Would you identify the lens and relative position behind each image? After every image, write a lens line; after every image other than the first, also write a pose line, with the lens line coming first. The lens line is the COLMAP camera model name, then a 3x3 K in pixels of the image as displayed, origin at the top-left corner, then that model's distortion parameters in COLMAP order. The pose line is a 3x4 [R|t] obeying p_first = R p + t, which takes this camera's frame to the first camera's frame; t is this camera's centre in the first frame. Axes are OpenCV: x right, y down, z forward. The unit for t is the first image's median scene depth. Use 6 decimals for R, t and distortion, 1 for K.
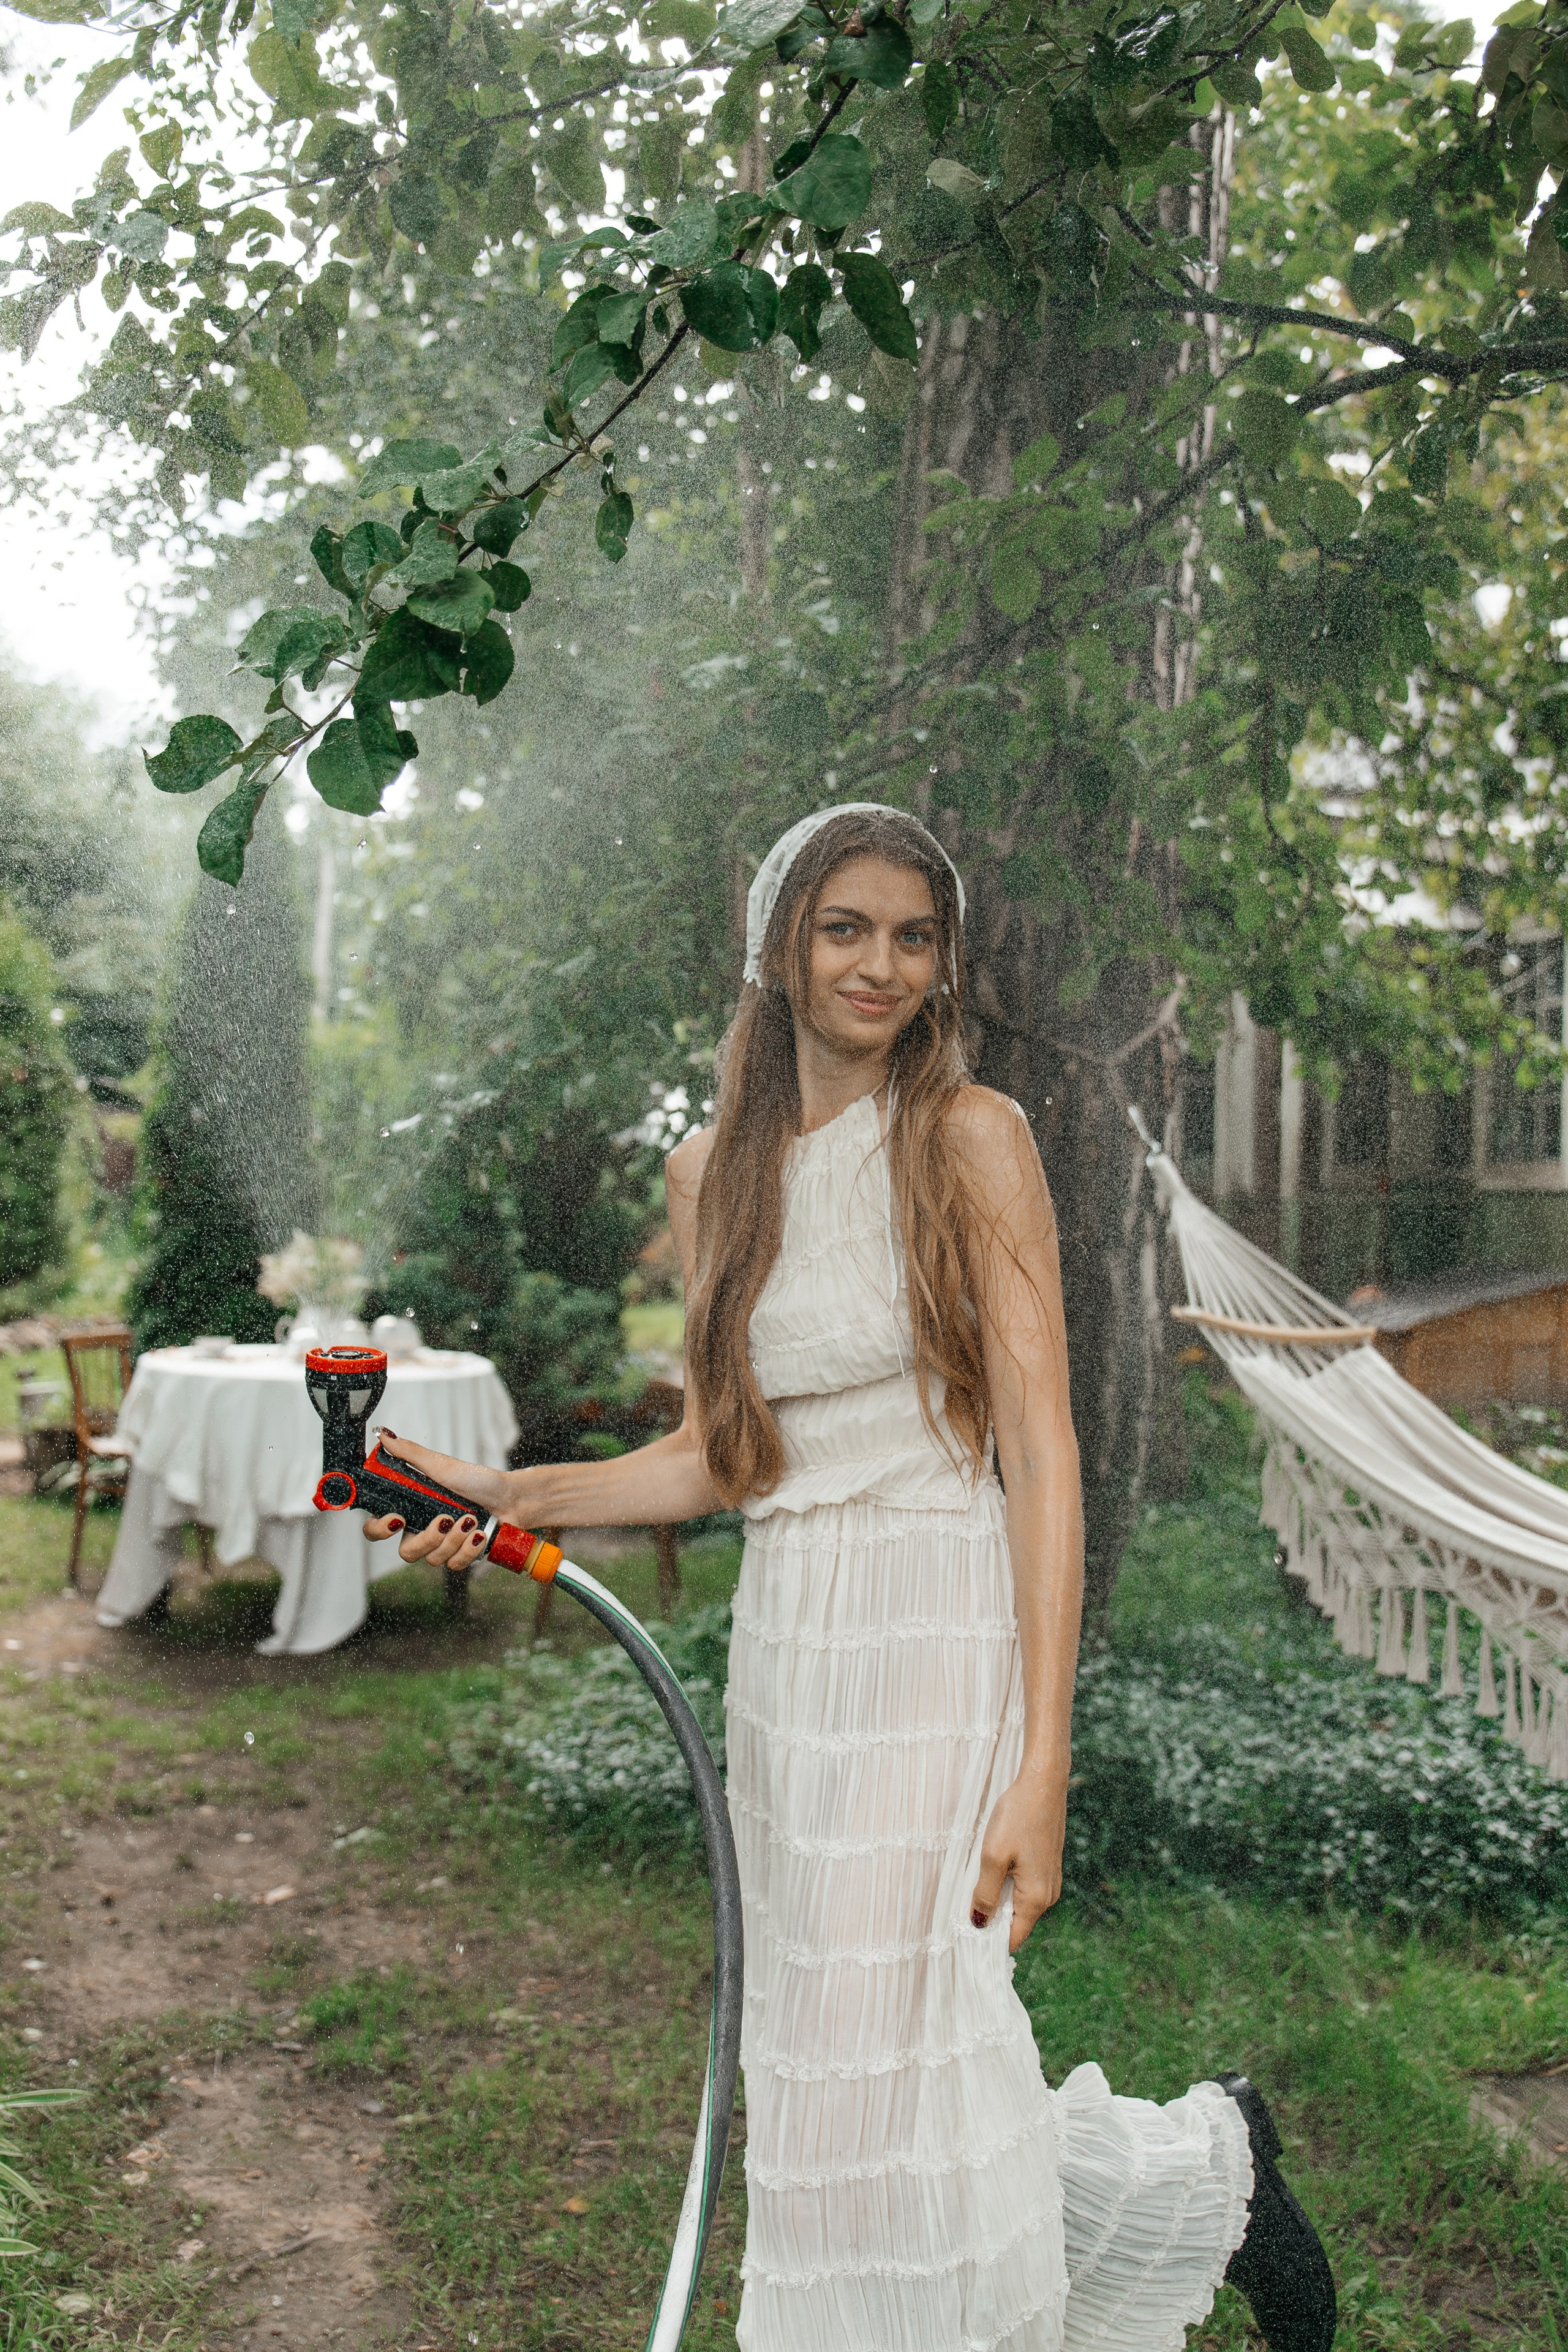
lens RADIAL K [[1984.0, 0, 774.6], [0, 1984.0, 1177.2], [0, 0, 1]] dist [0.006212, -0.045449]
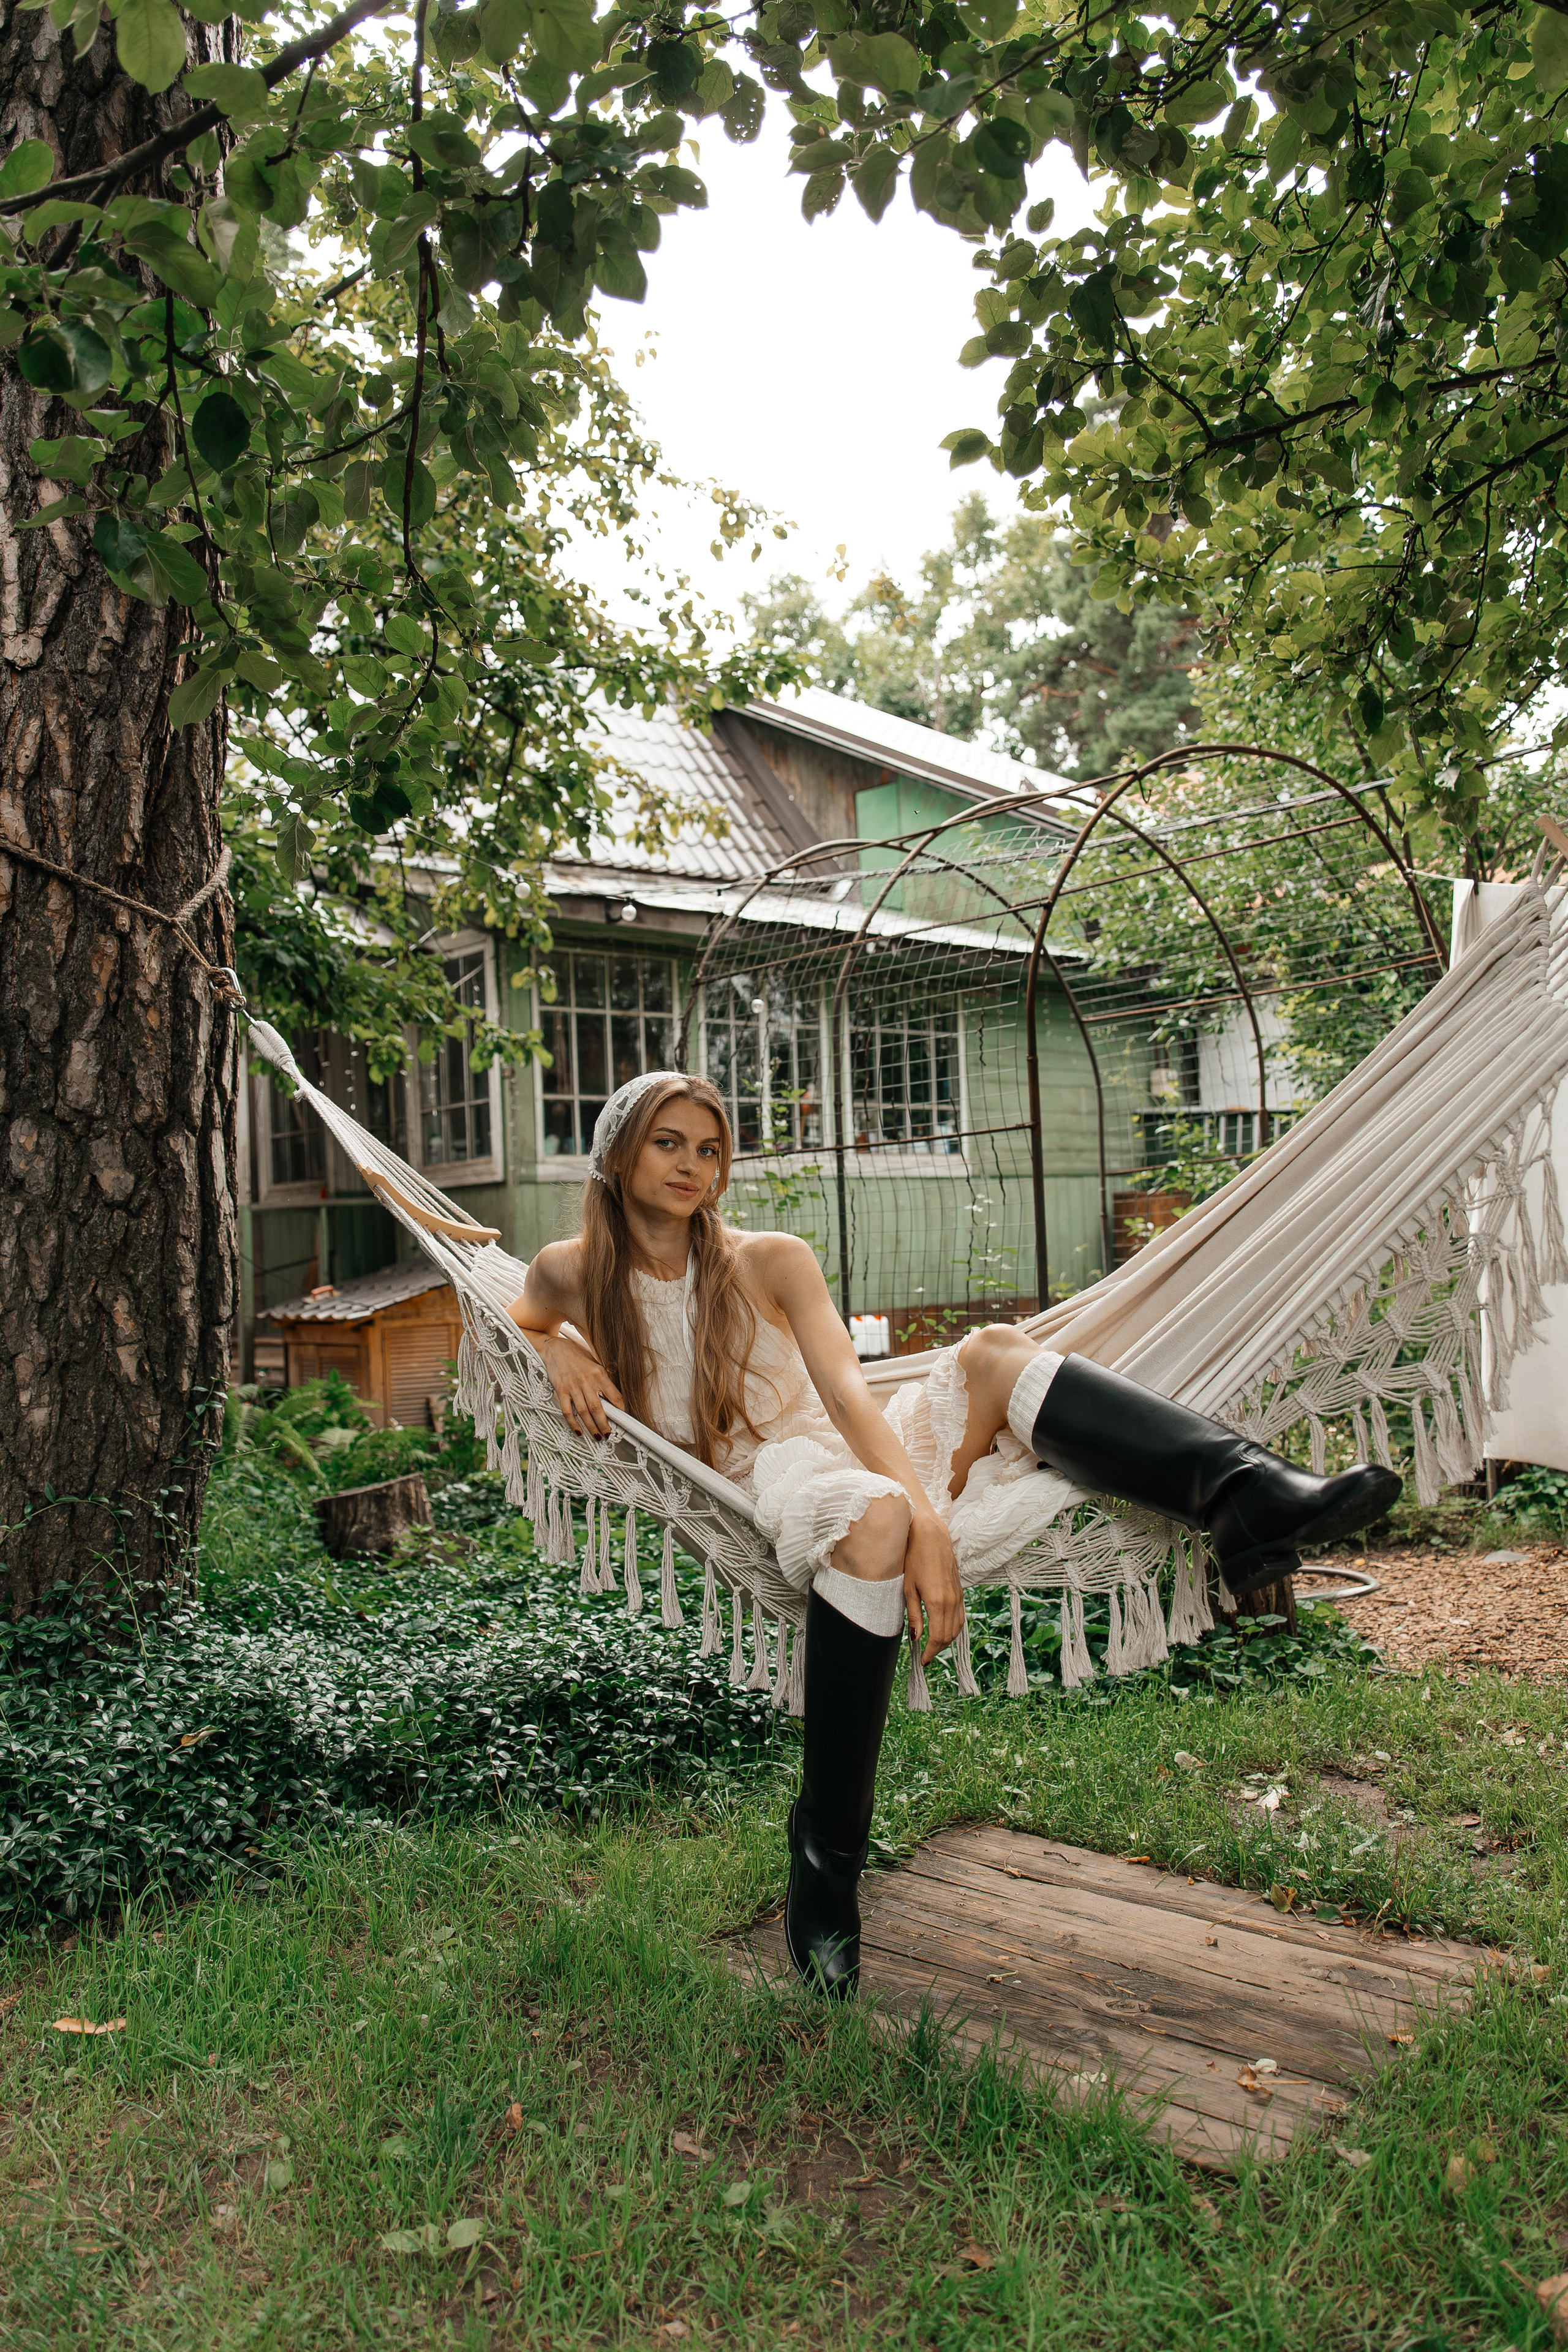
lens RADIAL K [[1793.4, 0, 781.0], [0, 1793.4, 1171.3], [0, 0, 1]] dist [0.021846, -0.037244]
pose [[0.834763, -0.038205, 0.549283, -0.050040], [0.062028, 0.997765, -0.024866, 0.099284], [-0.547105, 0.054828, 0.835267, 0.218183]]
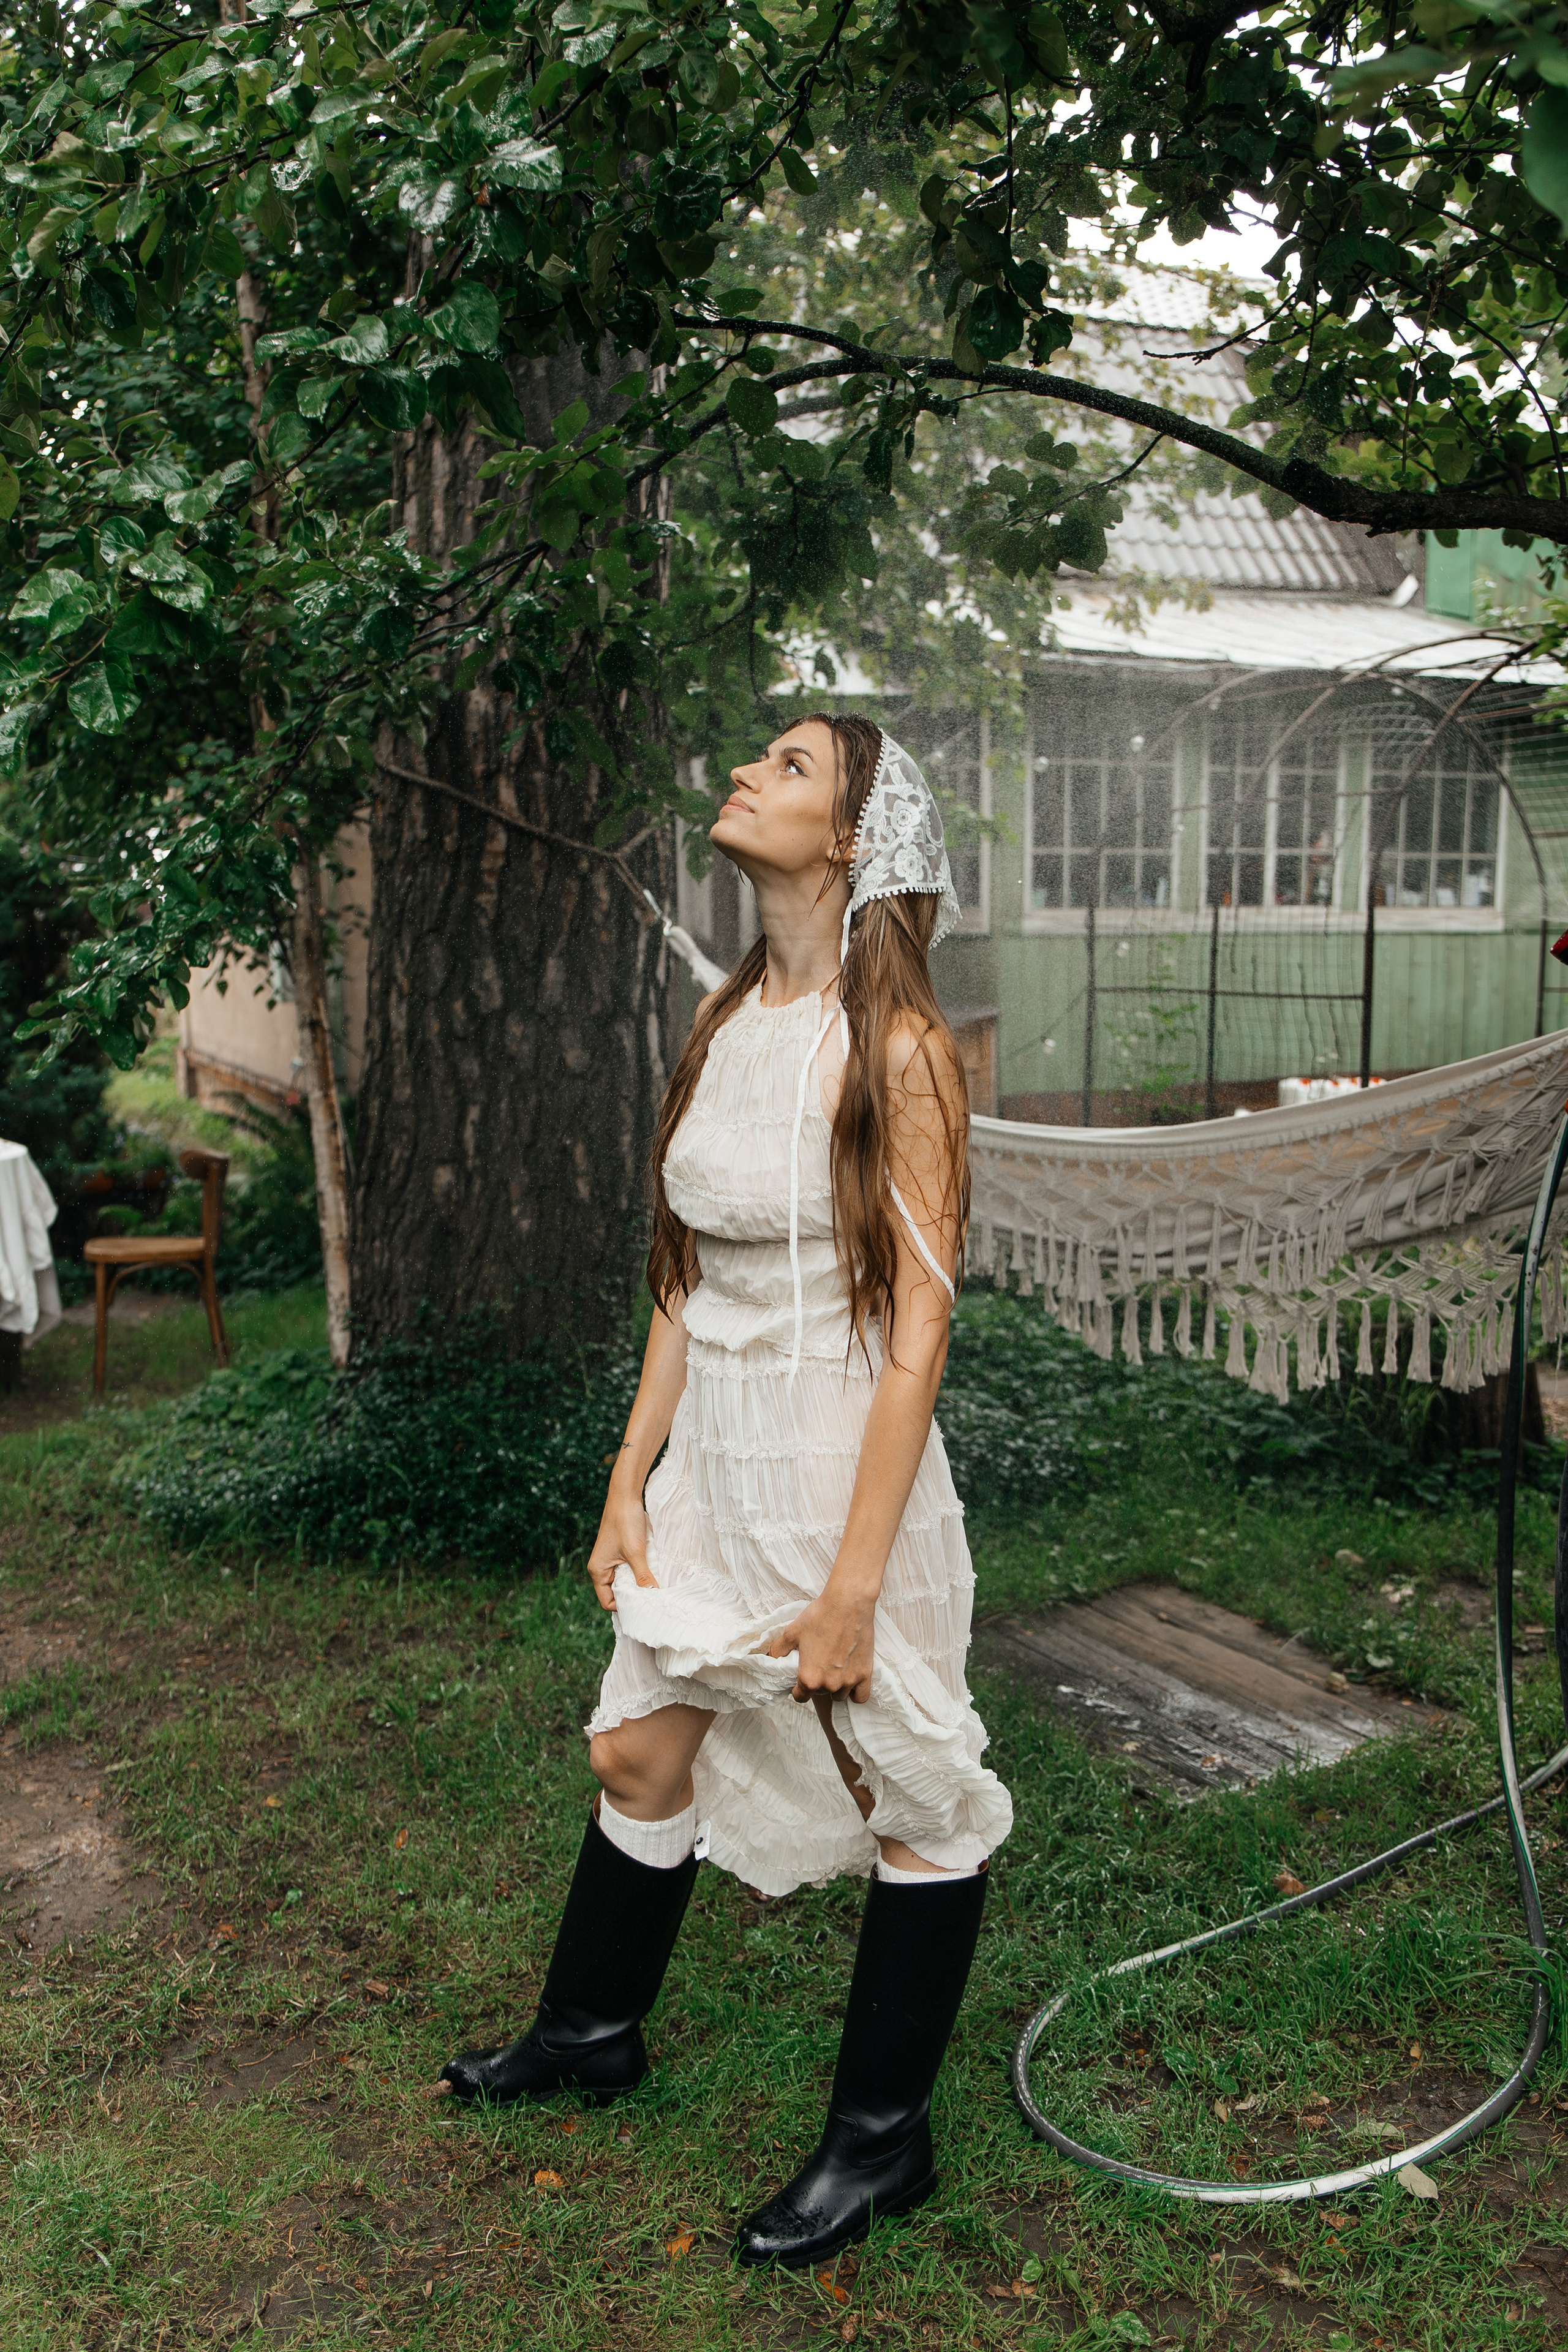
lens RADIAL K [[1994.3, 0, 781.5], [0, 1994.3, 1170.7], [0, 0, 1]] dist [-0.002555, -0.003503]
pose [[0.961273, -0.064015, 0.268059, -0.071477], [0.029549, 0.990983, 0.130692, -0.031519], [-0.274008, -0.117710, 0.954497, -0.191071]]
